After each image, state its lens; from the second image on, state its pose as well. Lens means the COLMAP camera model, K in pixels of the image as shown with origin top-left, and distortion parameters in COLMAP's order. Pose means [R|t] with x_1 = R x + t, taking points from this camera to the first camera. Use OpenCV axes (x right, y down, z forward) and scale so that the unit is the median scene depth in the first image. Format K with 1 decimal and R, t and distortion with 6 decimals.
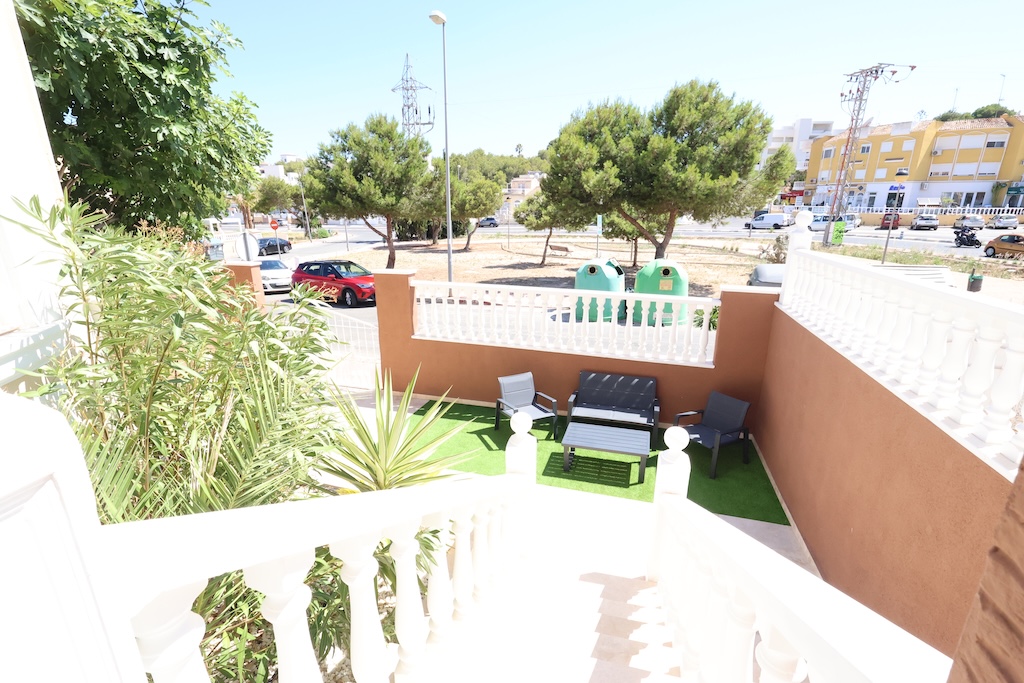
lens RADIAL K [[471.5, 0, 510.9], [0, 471.5, 342.7], [0, 0, 1]] dist [0.002125, 0.000802]
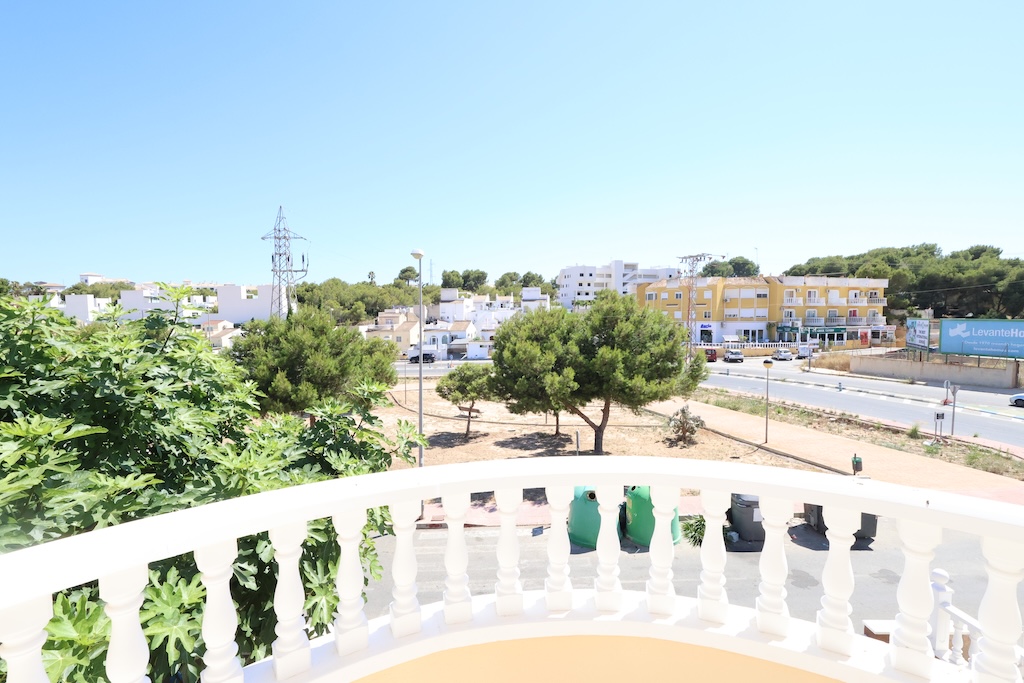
lens RADIAL K [[471.5, 0, 510.6], [0, 471.5, 344.2], [0, 0, 1]] dist [0.002125, 0.000802]
pose [[0.948257, -0.026988, 0.316355, -0.080111], [0.098901, 0.971916, -0.213536, -0.069635], [-0.301707, 0.233774, 0.924296, 0.008874]]
